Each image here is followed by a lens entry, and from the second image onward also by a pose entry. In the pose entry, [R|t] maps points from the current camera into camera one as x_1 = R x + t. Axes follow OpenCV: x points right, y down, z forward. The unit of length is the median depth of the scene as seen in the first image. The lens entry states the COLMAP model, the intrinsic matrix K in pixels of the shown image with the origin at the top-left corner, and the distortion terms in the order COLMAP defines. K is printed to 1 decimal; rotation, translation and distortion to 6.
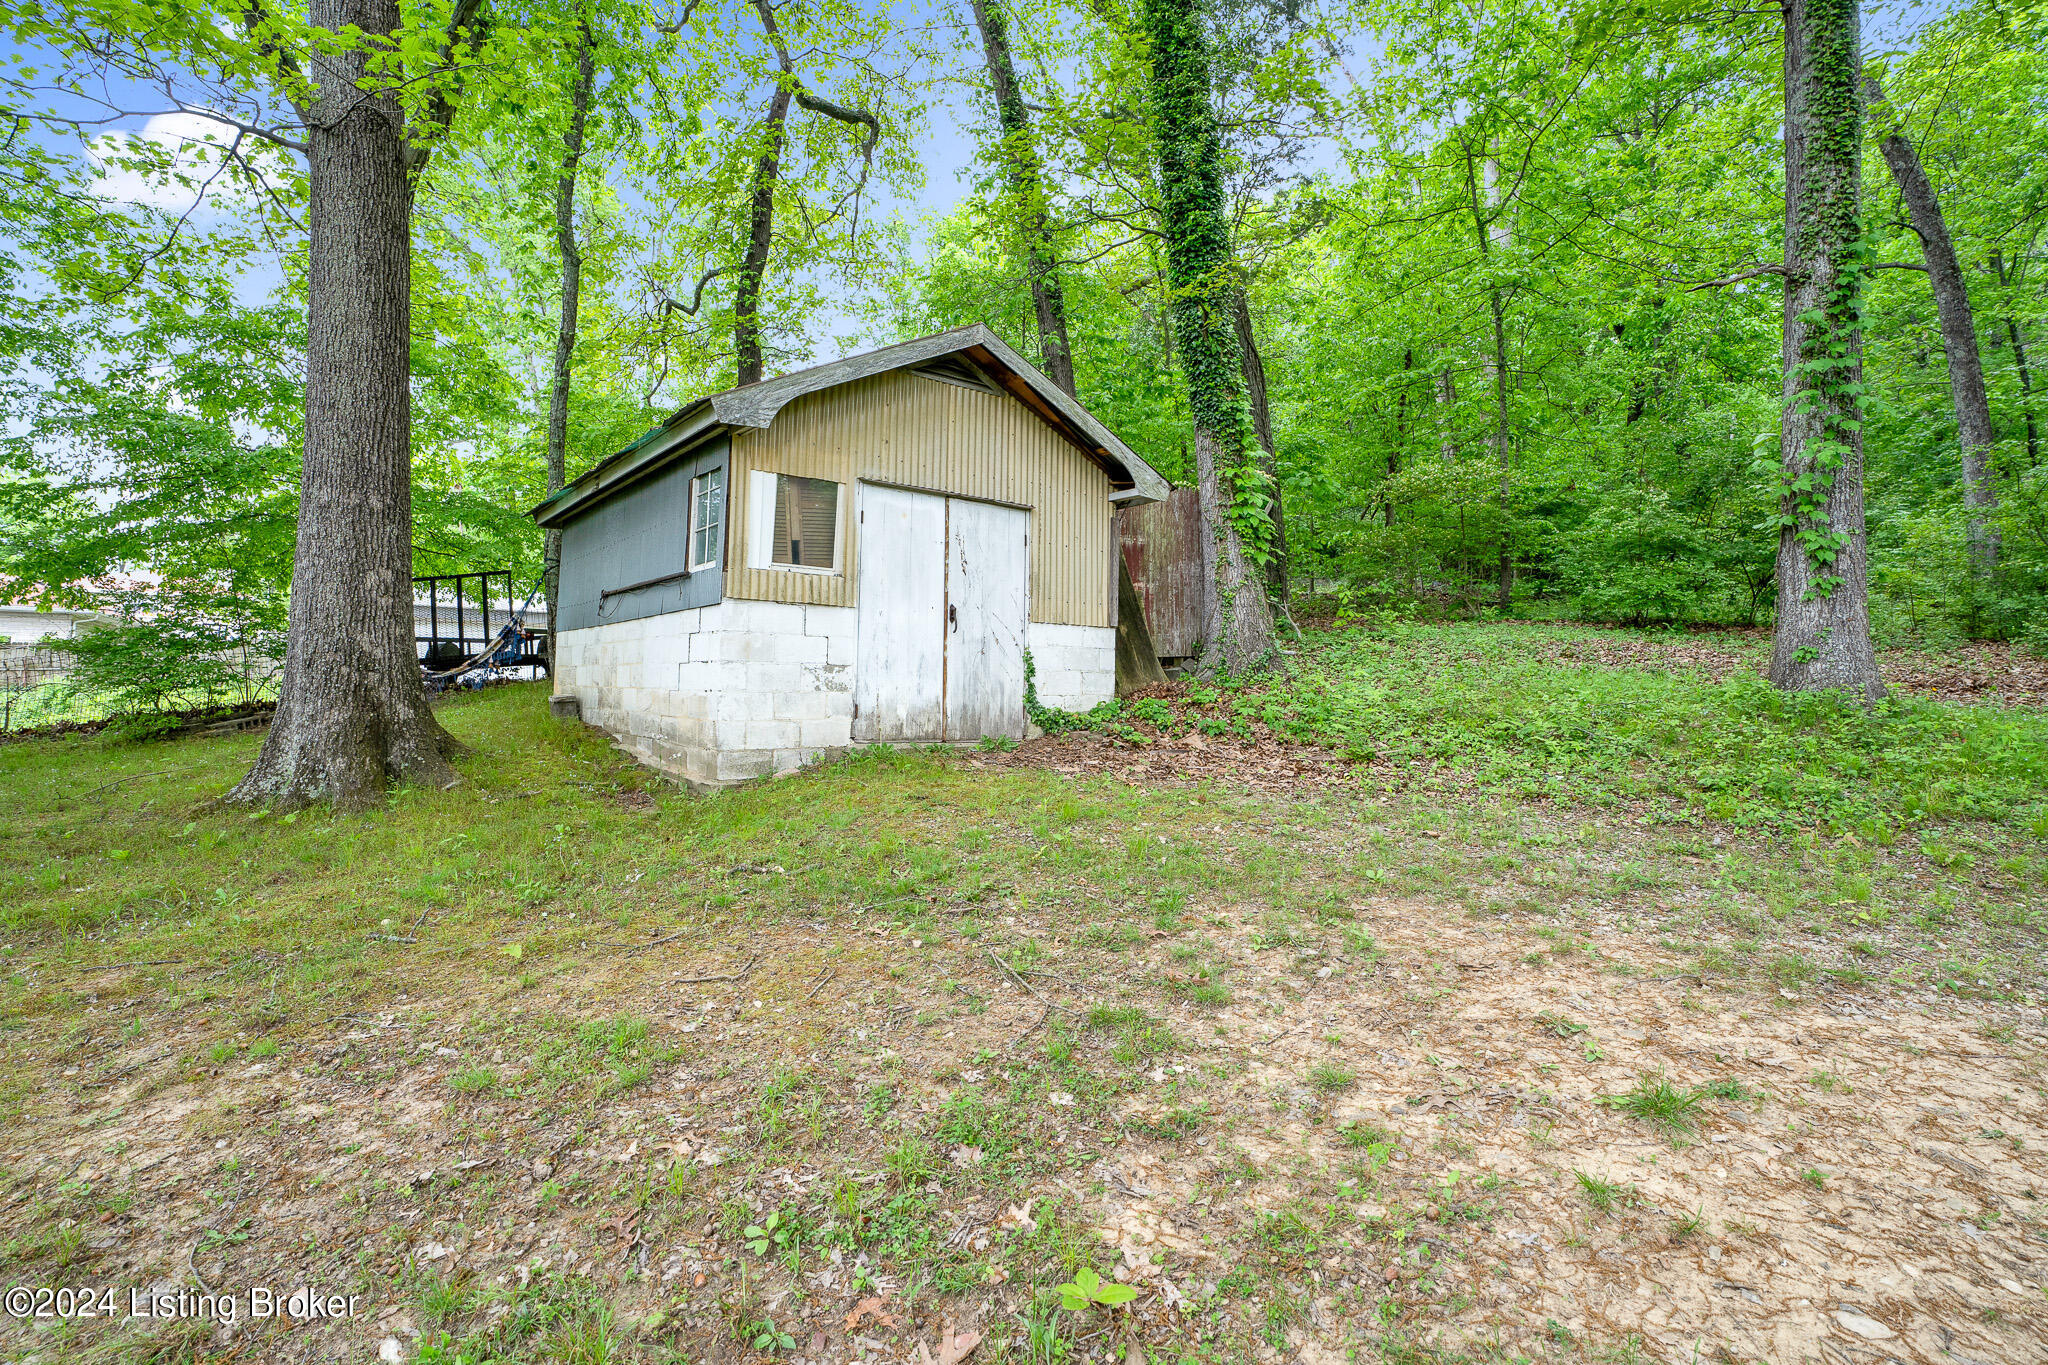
lens RADIAL K [[961.8, 0, 1024.0], [0, 961.8, 682.5], [0, 0, 1]] dist [-0.059538, 0.022077]
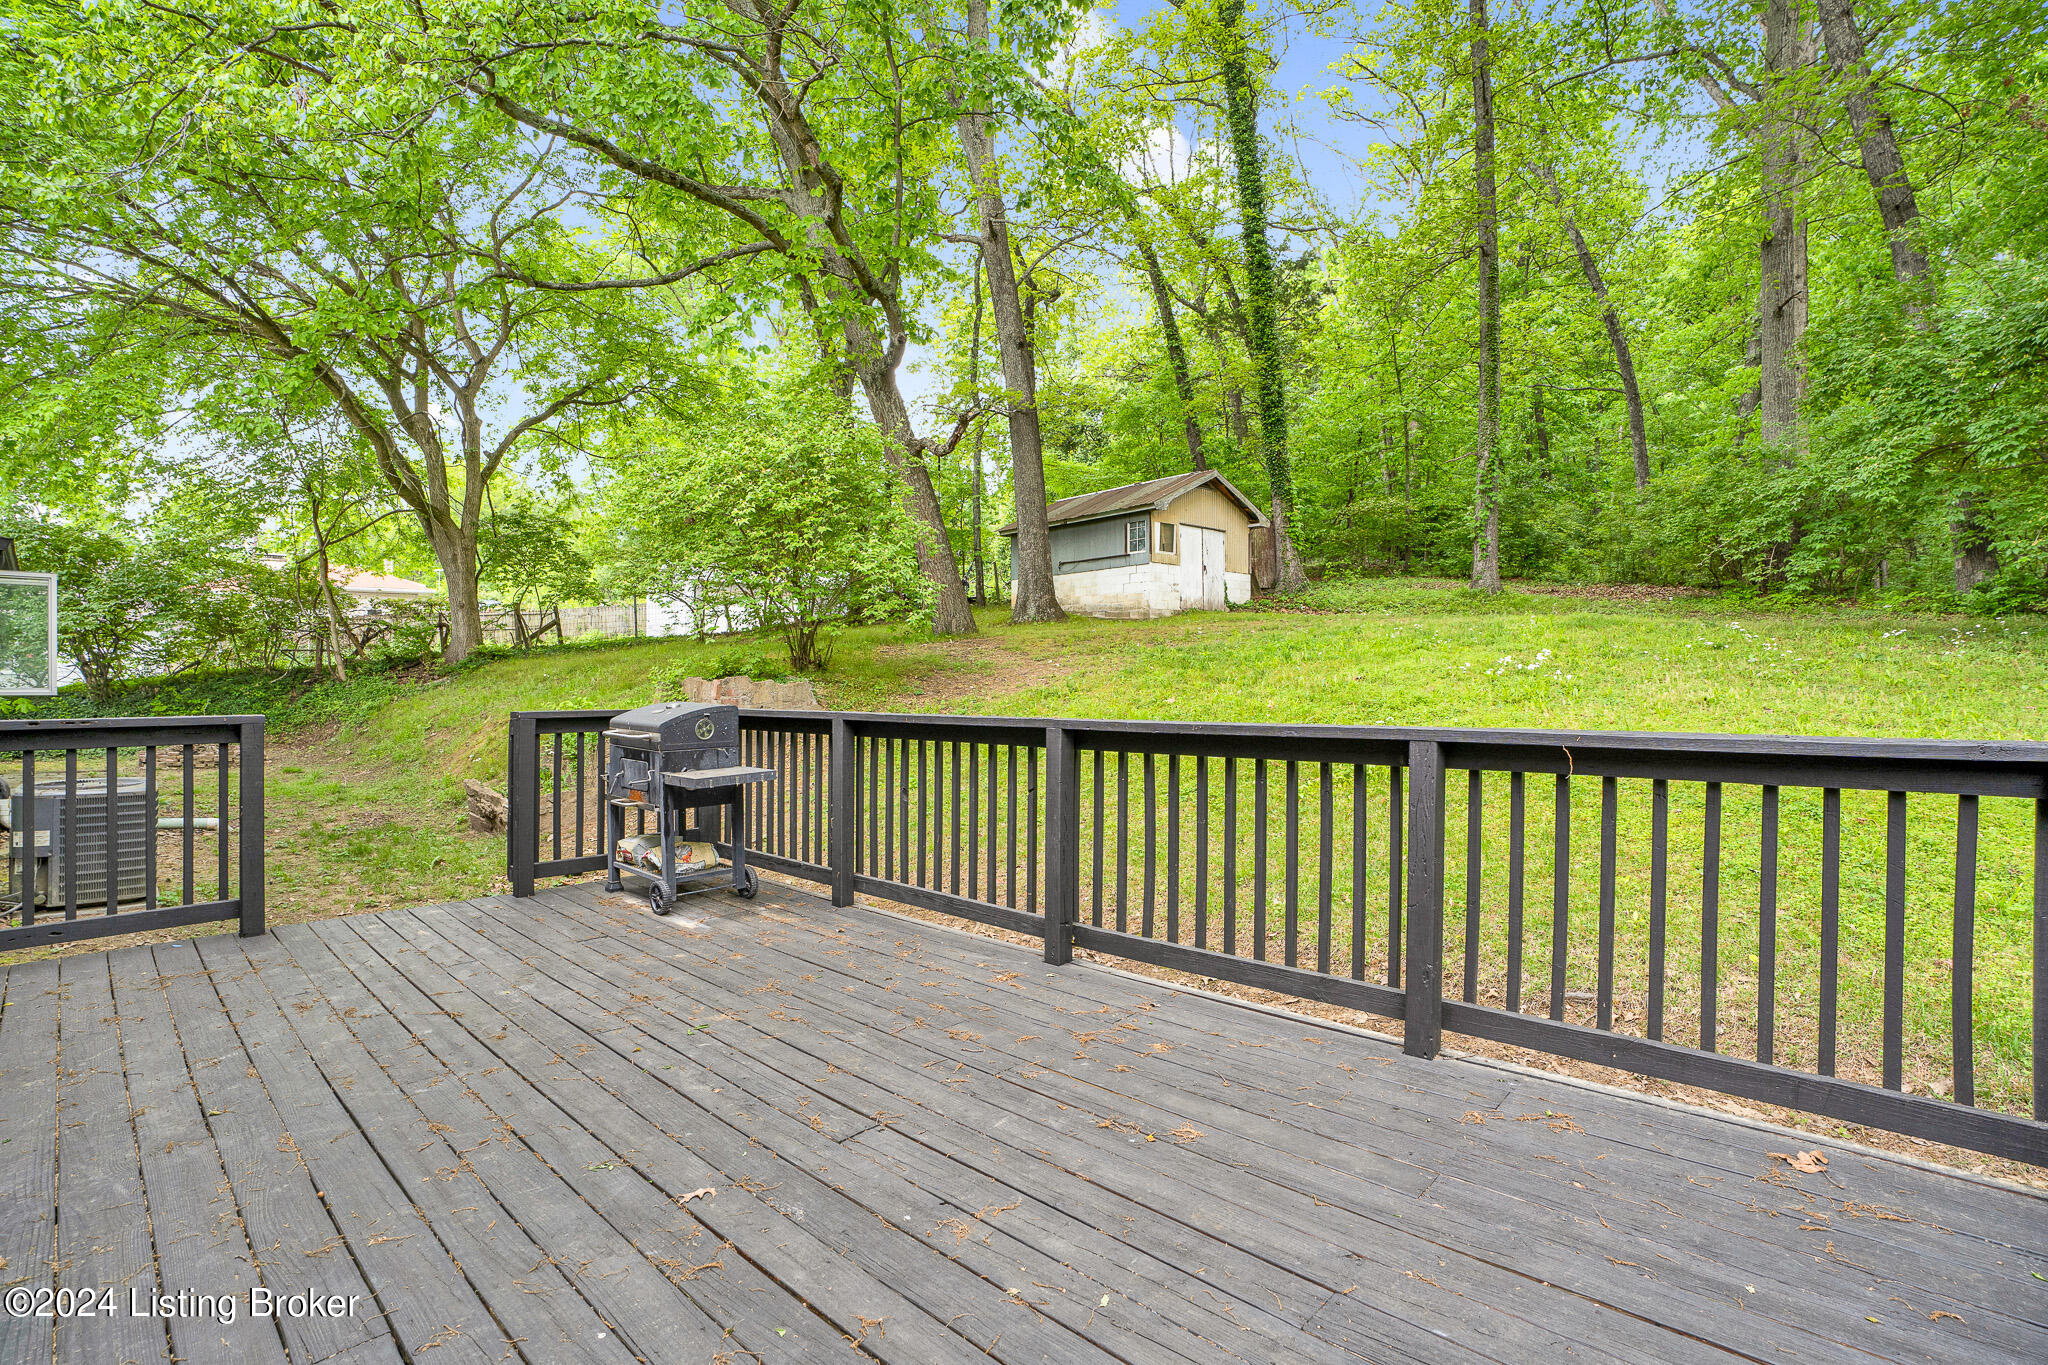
lens RADIAL K [[961.8, 0, 1024.0], [0, 961.8, 682.5], [0, 0, 1]] dist [-0.059538, 0.022077]
pose [[0.999138, -0.010212, 0.040229, -0.693763], [0.009480, 0.999787, 0.018332, 0.204221], [-0.040408, -0.017935, 0.999022, -1.777438]]
